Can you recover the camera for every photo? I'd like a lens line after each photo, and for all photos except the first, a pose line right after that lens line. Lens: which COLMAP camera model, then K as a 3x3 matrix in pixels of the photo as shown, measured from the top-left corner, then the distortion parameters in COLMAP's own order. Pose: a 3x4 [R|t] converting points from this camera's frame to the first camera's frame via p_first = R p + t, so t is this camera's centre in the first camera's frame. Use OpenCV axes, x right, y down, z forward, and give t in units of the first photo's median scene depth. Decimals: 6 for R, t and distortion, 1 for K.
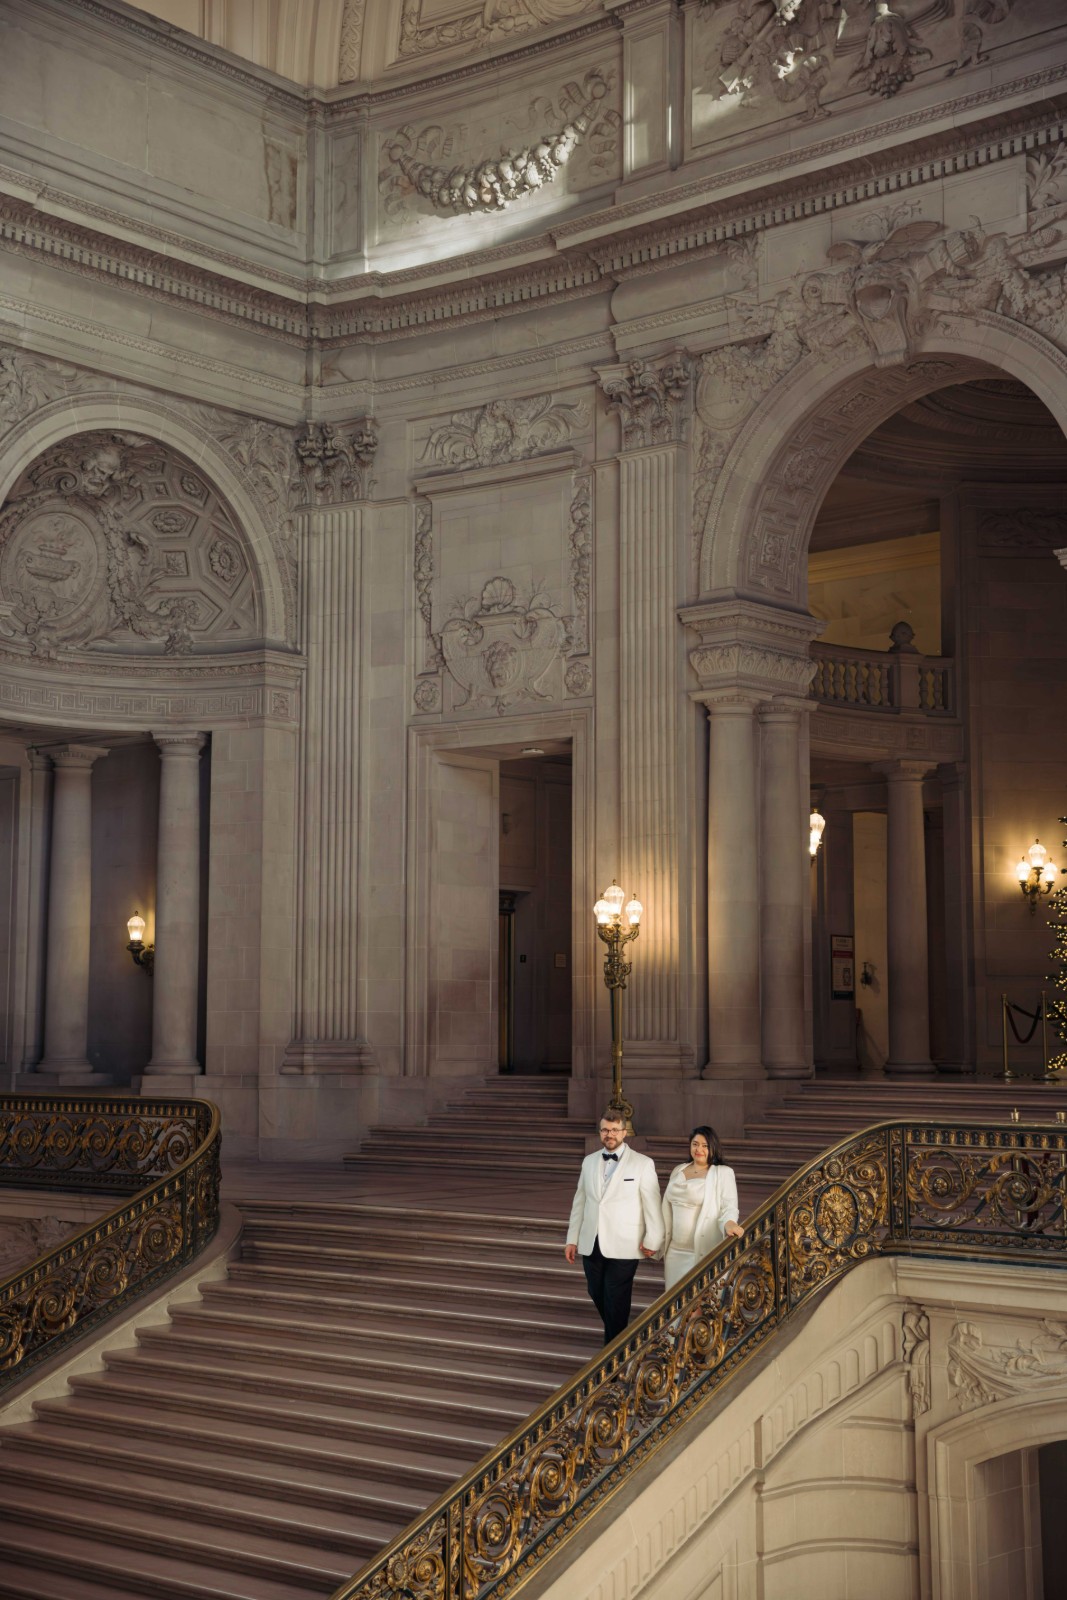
lens RADIAL K [[2235.1, 0, 533.5], [0, 2235.1, 800.0], [0, 0, 1]] dist [0.110918, 0.054514]
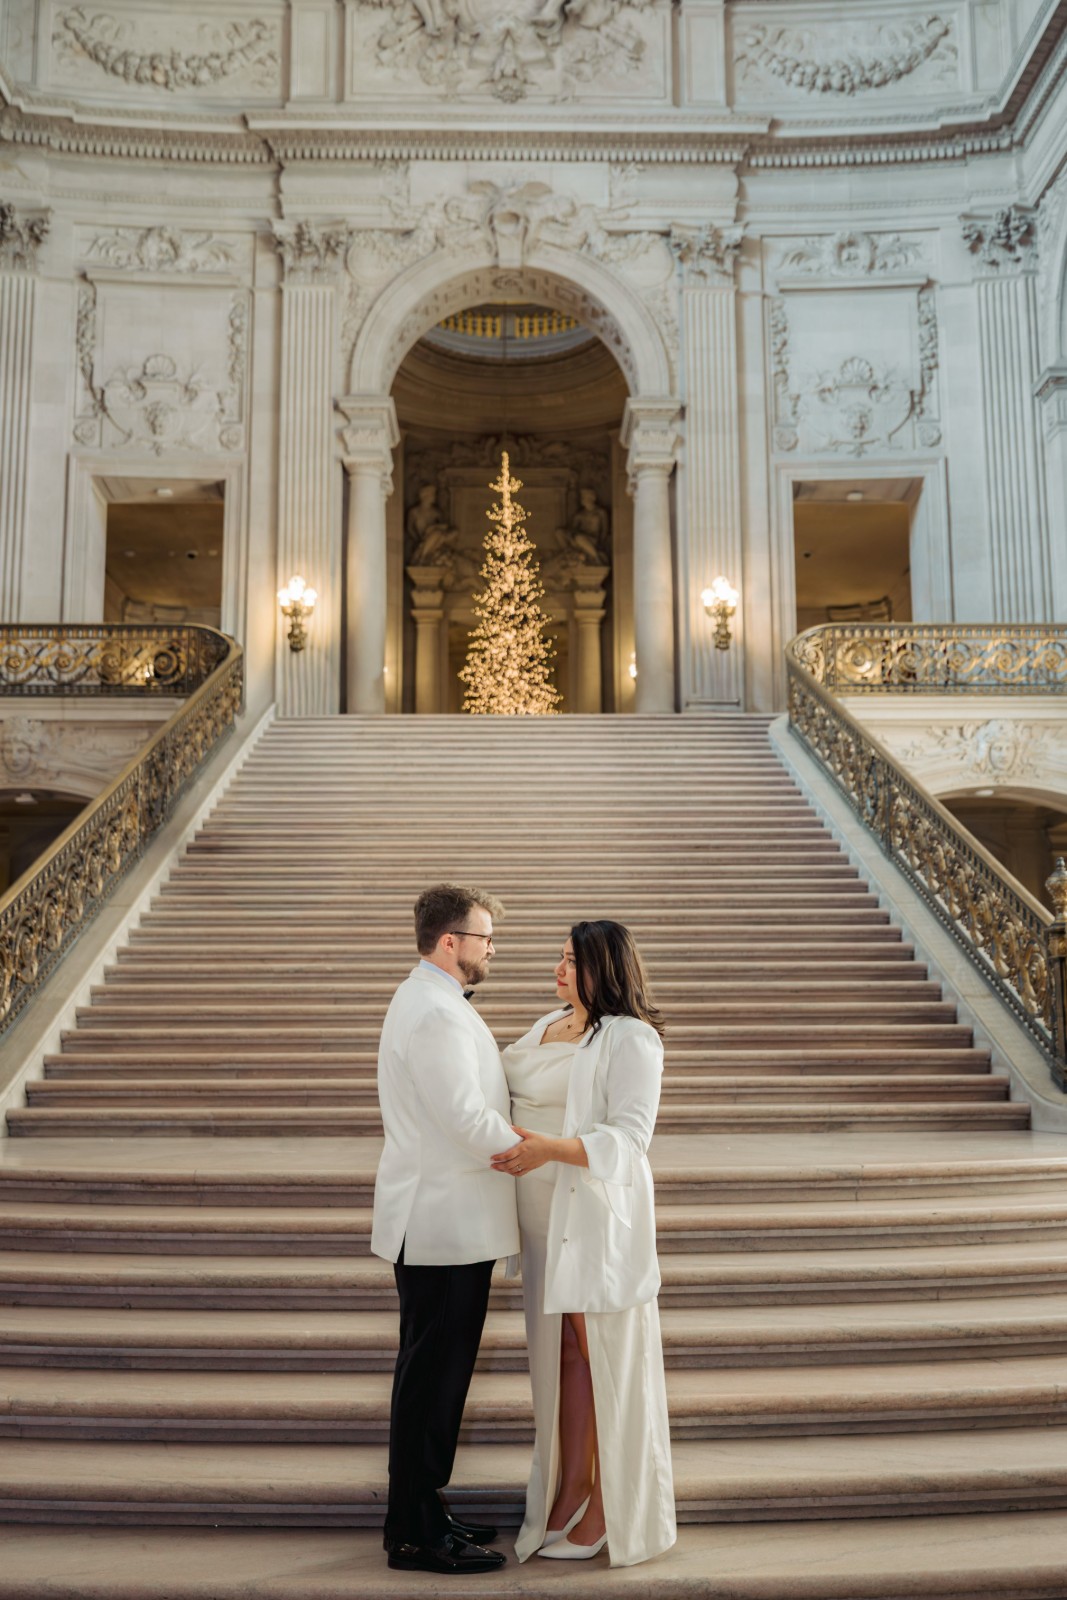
lens RADIAL K [[1570.9, 0, 545.7], [0, 1570.9, 802.6], [0, 0, 1]] dist [0.006345, 0.005835]
pose [[0.737966, 0.094828, 0.668142, -0.434633], [-0.061626, 0.995411, -0.073210, 0.213429], [-0.672018, 0.012851, 0.740423, 0.161039]]
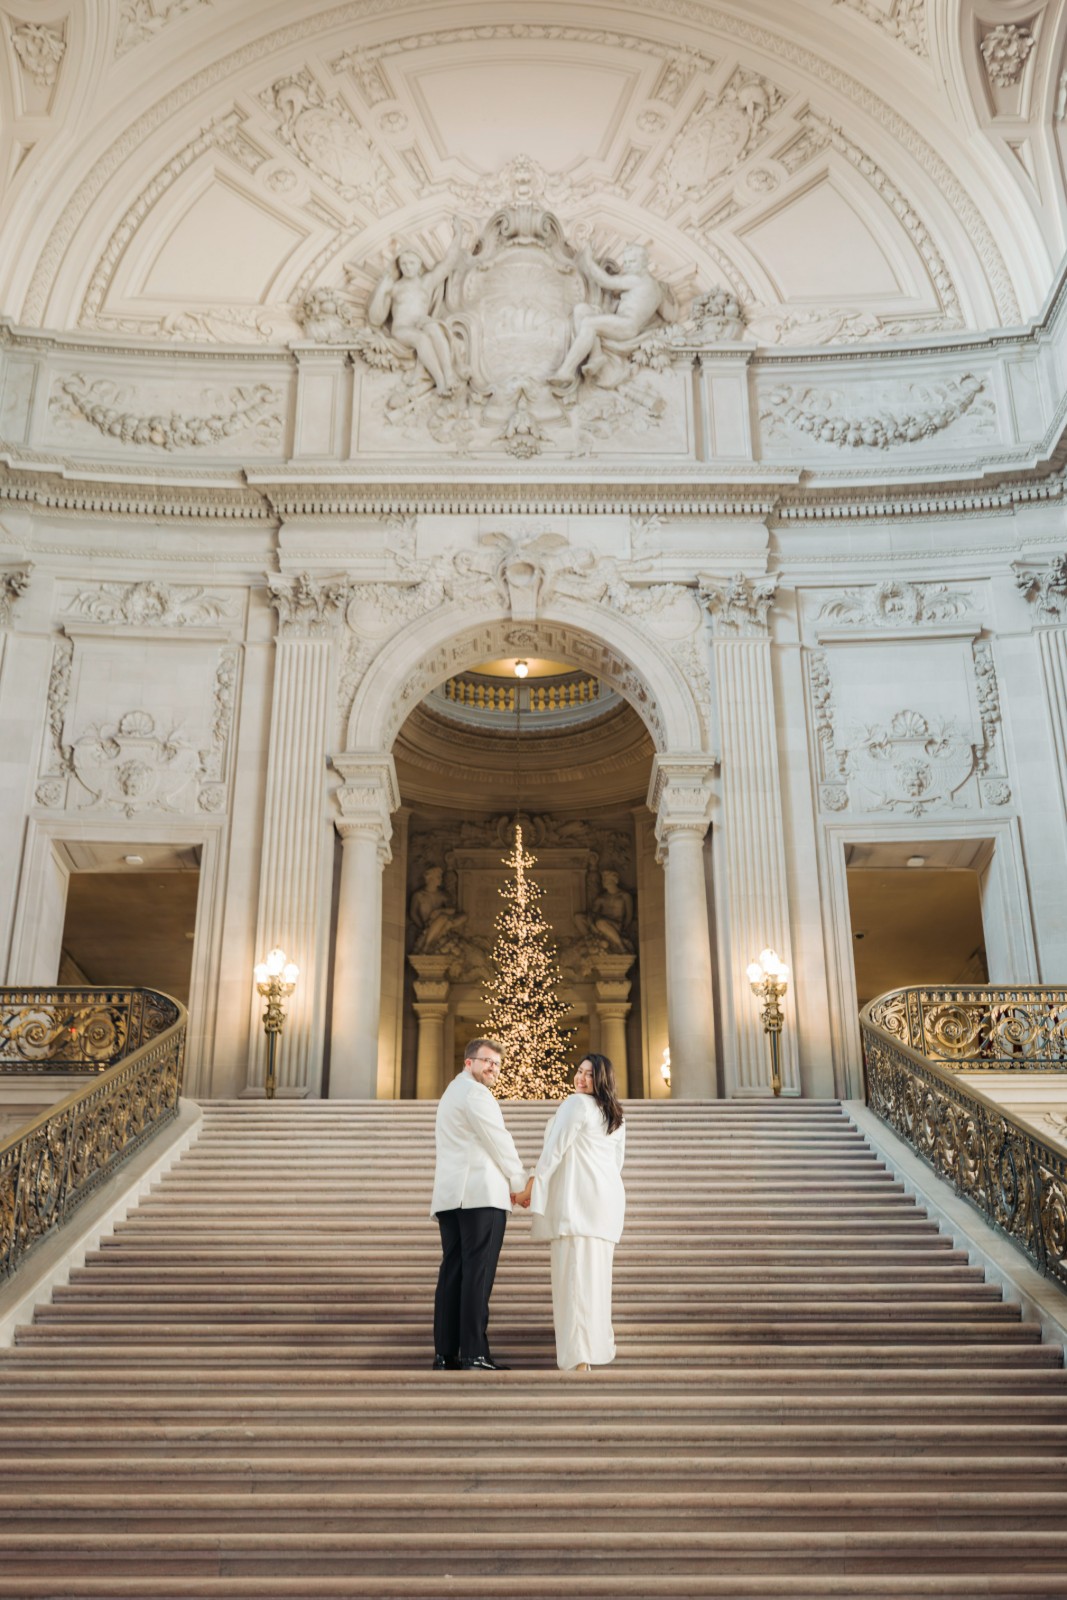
lens RADIAL K [[1626.9, 0, 528.8], [0, 1626.9, 800.8], [0, 0, 1]] dist [0.007363, -0.000391]
pose [[0.751567, 0.263476, 0.604754, -0.366522], [-0.063828, 0.941515, -0.330870, 0.216797], [-0.656561, 0.210071, 0.724429, 0.237212]]
